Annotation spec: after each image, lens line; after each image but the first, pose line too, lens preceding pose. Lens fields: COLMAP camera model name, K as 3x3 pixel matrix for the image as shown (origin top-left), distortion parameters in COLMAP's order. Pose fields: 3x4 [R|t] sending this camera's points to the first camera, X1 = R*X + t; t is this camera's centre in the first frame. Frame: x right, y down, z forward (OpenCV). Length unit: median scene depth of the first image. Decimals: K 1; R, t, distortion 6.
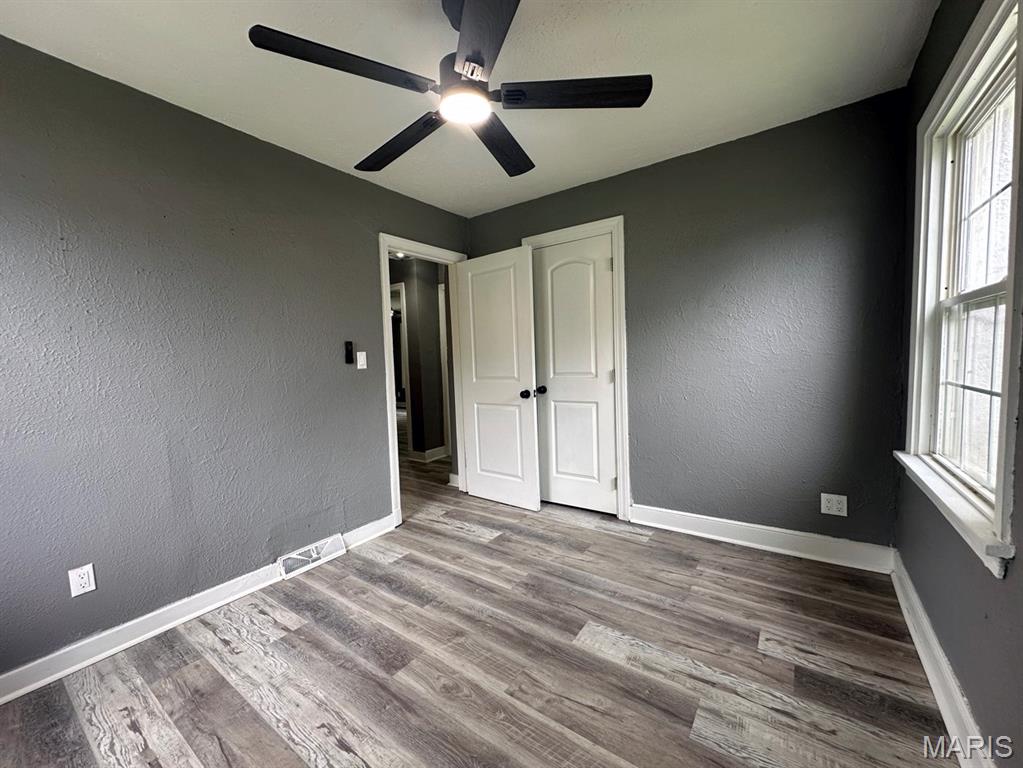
lens RADIAL K [[407.7, 0, 511.5], [0, 407.7, 384.0], [0, 0, 1]] dist [-0.001532, 0.000094]
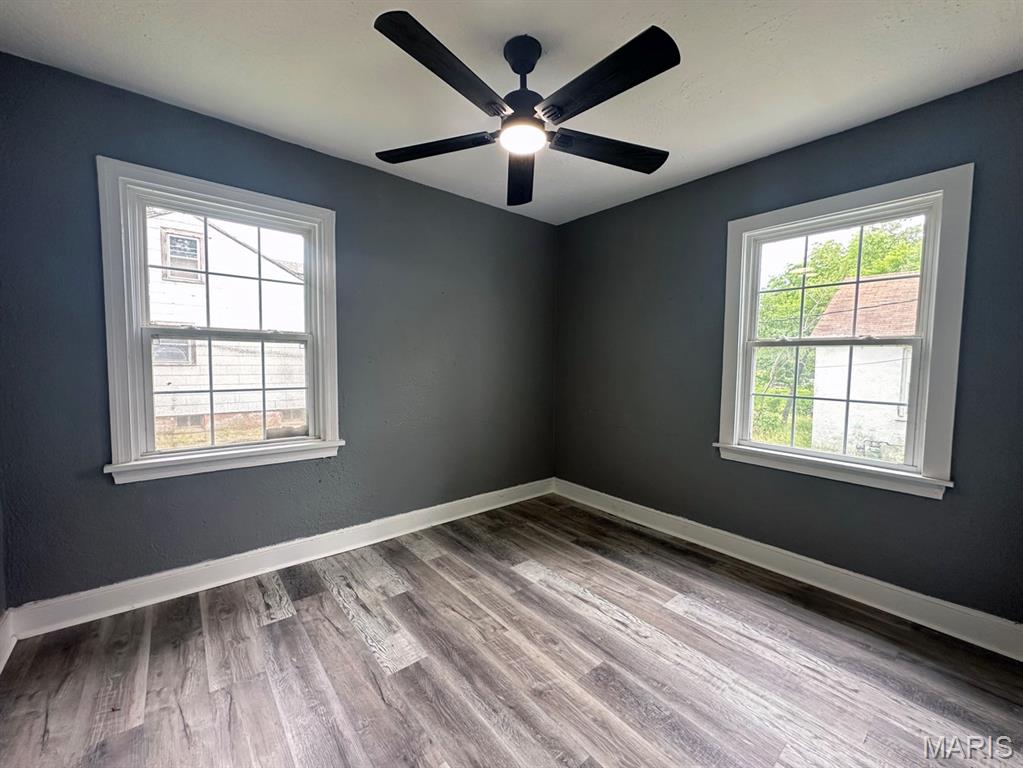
lens RADIAL K [[407.7, 0, 511.5], [0, 407.7, 384.0], [0, 0, 1]] dist [-0.001532, 0.000094]
pose [[-0.964797, 0.006138, 0.262925, -0.322126], [0.038428, 0.992288, 0.117849, -0.133933], [-0.260174, 0.123804, -0.957592, 1.866918]]
